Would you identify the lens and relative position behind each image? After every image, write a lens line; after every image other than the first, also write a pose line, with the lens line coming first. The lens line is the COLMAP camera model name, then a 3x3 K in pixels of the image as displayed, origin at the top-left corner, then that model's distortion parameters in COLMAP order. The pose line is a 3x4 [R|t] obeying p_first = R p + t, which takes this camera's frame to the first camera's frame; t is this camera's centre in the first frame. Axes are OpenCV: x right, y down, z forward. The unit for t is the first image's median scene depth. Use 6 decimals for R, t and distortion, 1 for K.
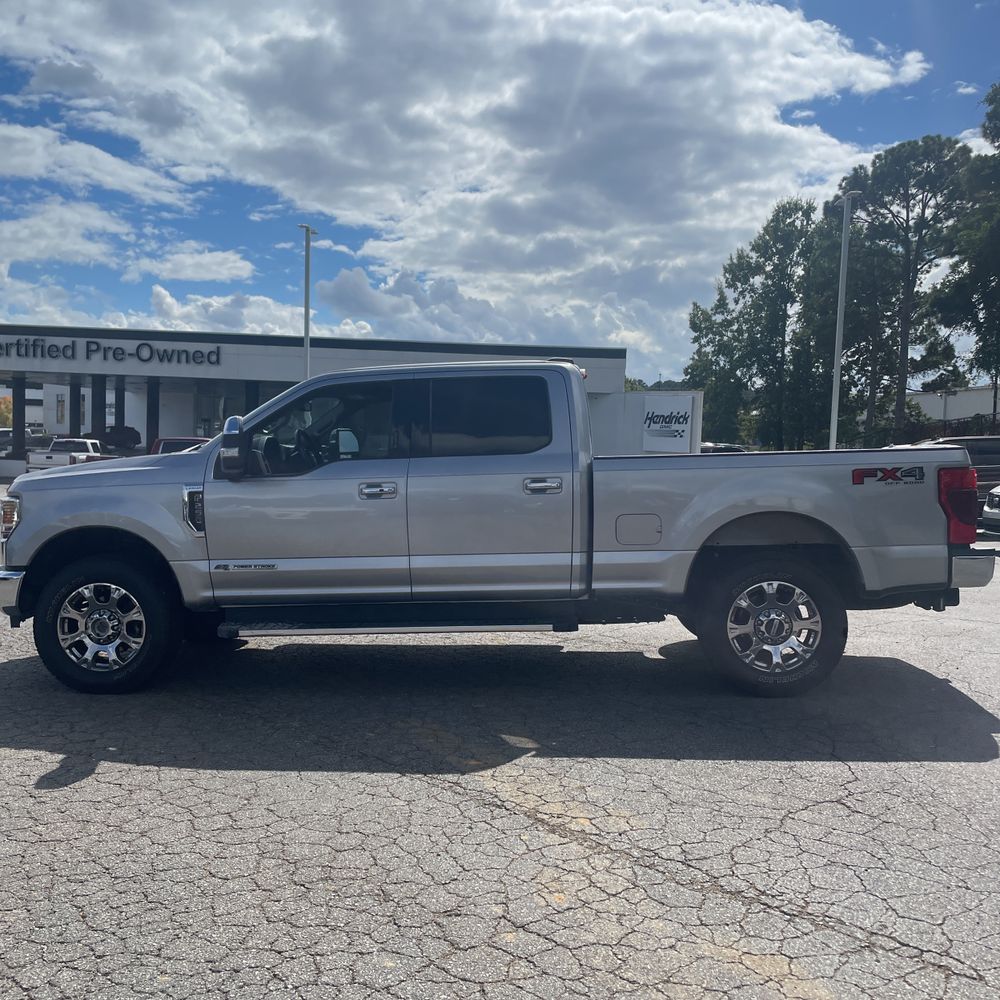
lens RADIAL K [[980.0, 0, 500.0], [0, 980.0, 500.0], [0, 0, 1]] dist [0.087222, -0.139567]
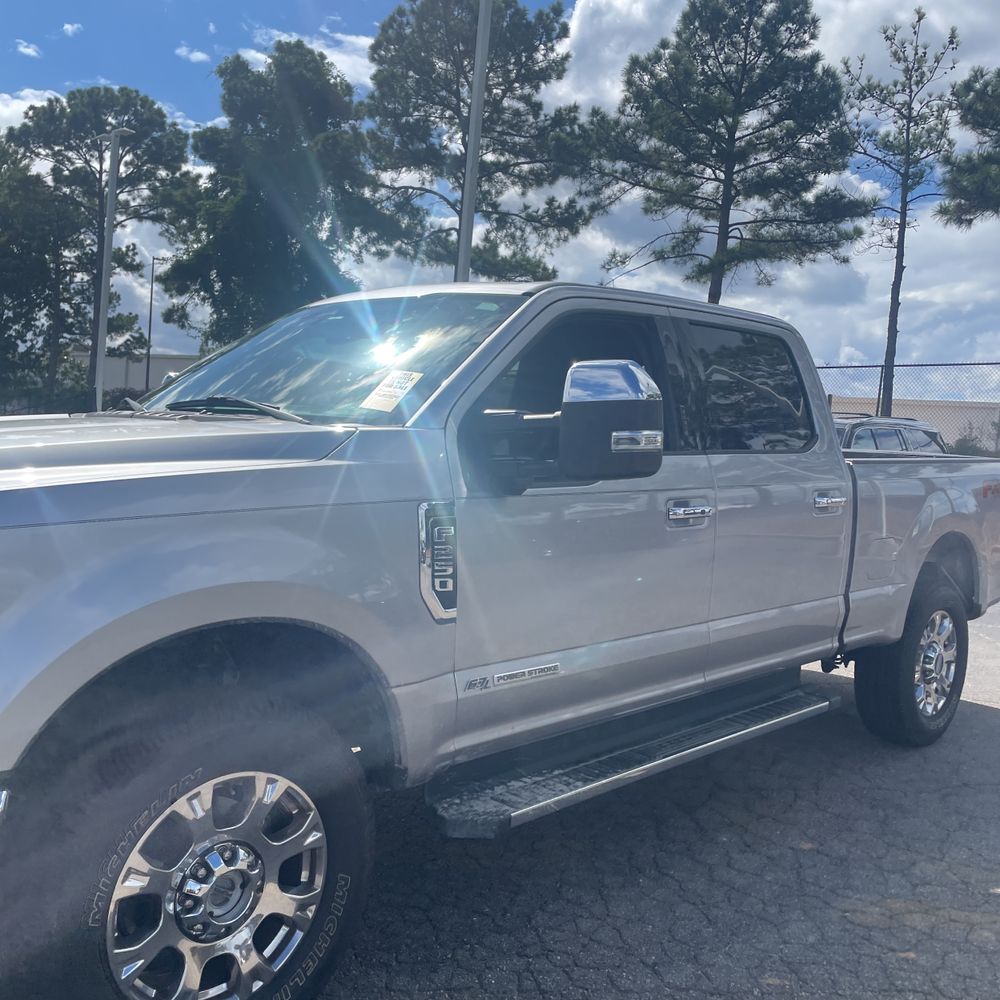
lens RADIAL K [[1005.2, 0, 500.0], [0, 1005.2, 500.0], [0, 0, 1]] dist [0.099910, -0.115008]
pose [[0.675525, -0.009582, 0.737274, -0.689682], [-0.015418, 0.999513, 0.027117, -0.034462], [-0.737175, -0.029685, 0.675049, 0.748647]]
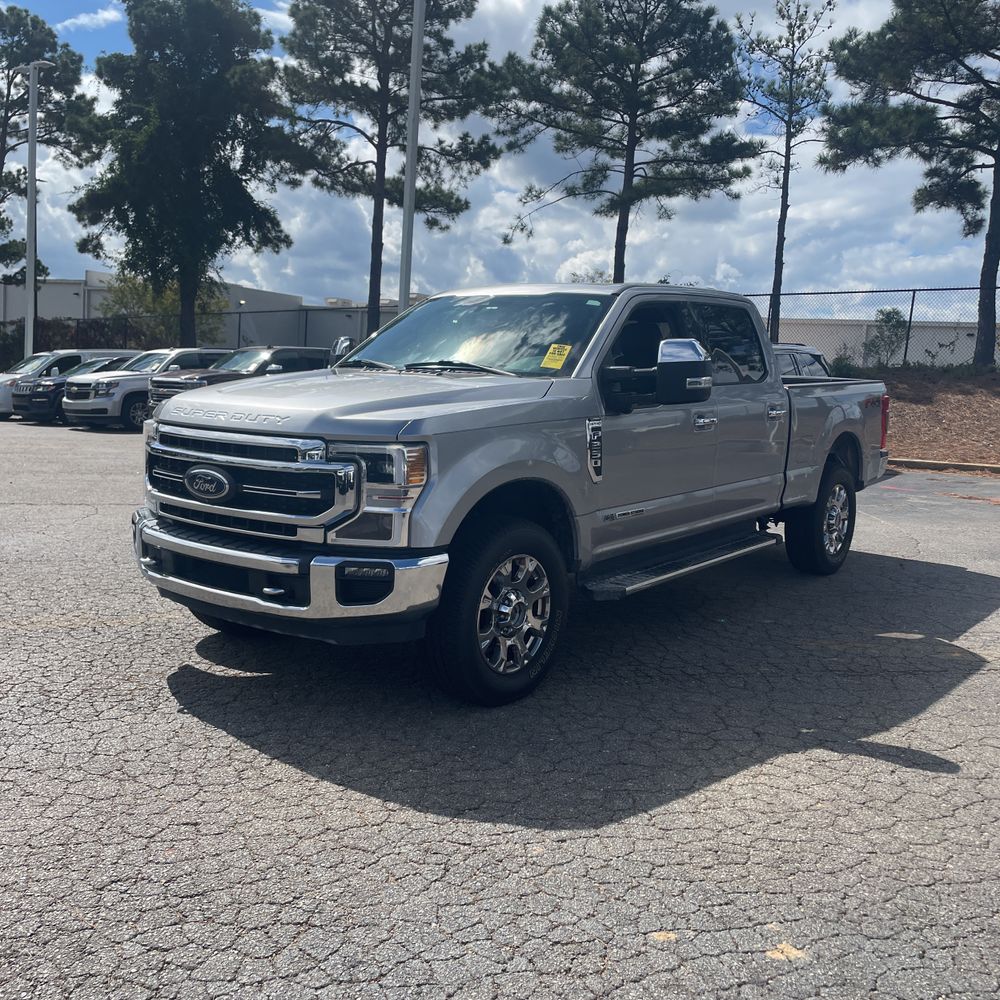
lens RADIAL K [[987.2, 0, 503.0], [0, 987.2, 479.0], [0, 0, 1]] dist [0.094740, -0.086570]
pose [[0.592542, -0.072606, 0.802261, -1.118038], [0.006284, 0.996316, 0.085527, -0.041644], [-0.805515, -0.045637, 0.590816, 0.637958]]
